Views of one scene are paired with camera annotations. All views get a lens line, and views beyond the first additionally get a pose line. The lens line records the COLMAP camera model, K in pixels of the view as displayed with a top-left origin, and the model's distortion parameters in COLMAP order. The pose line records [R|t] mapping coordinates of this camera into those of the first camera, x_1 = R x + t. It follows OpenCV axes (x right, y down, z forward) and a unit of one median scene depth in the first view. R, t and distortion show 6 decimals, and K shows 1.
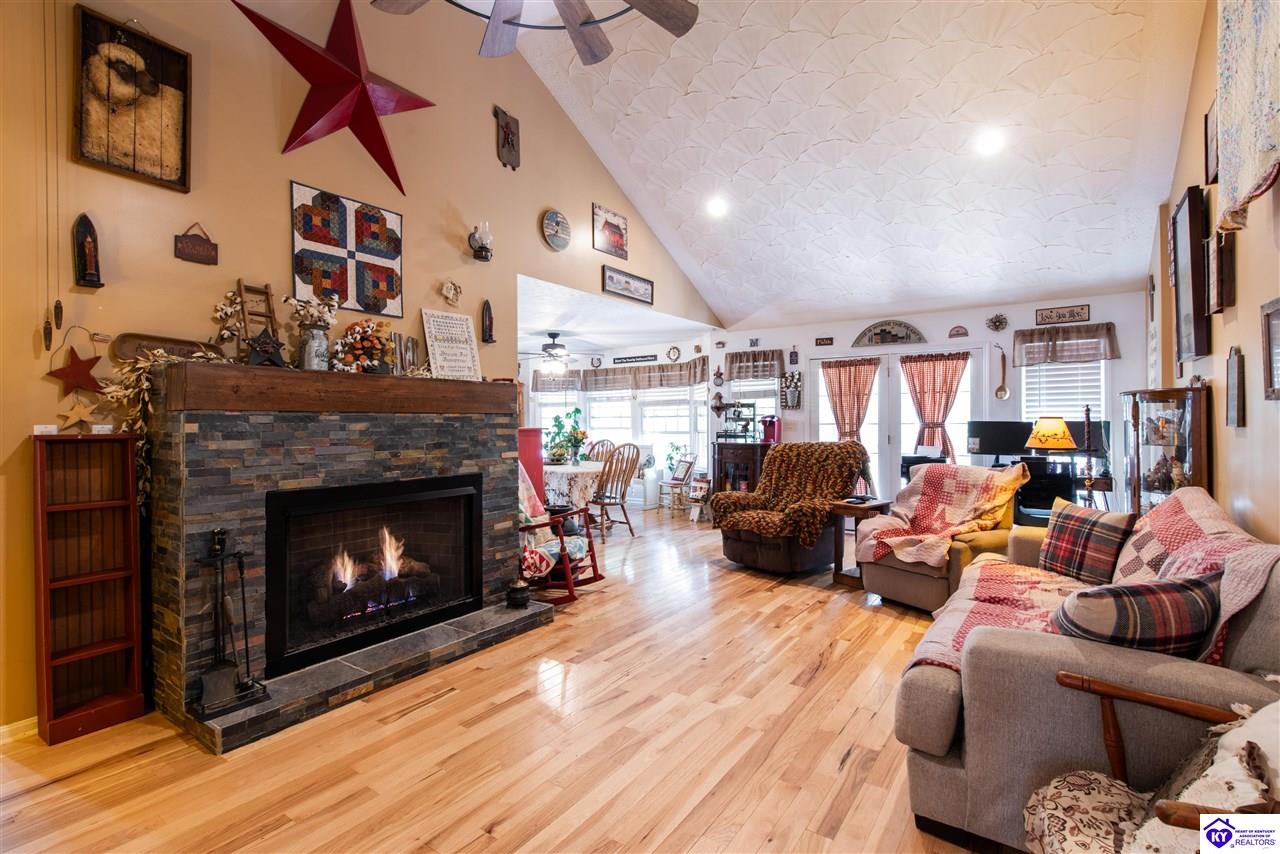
lens RADIAL K [[580.6, 0, 646.0], [0, 580.6, 425.6], [0, 0, 1]] dist [0.013364, -0.000403]
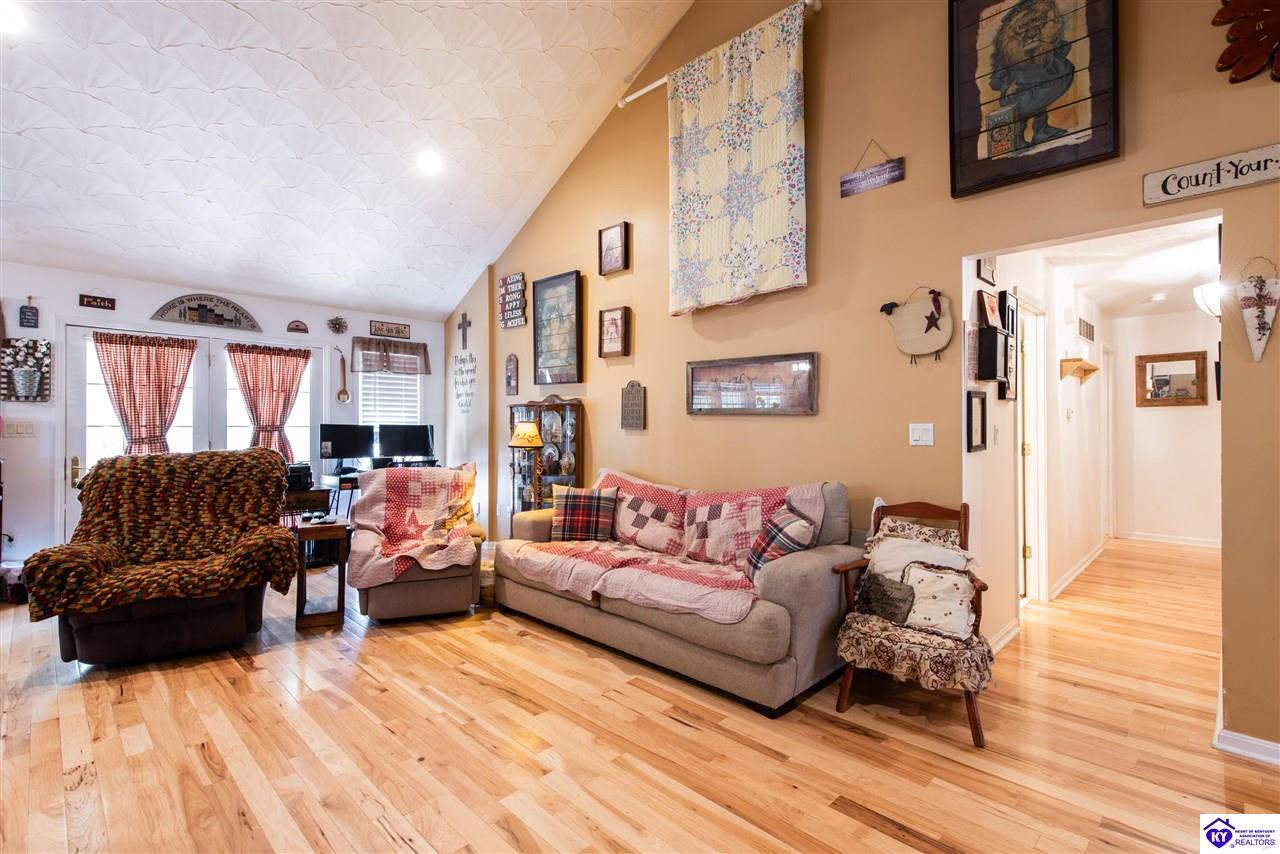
lens RADIAL K [[580.6, 0, 643.6], [0, 580.6, 426.7], [0, 0, 1]] dist [0.013364, -0.000403]
pose [[0.177102, 0.004989, 0.984180, -0.307033], [0.000372, 0.999987, -0.005137, 0.001671], [-0.984192, 0.001276, 0.177098, 0.341416]]
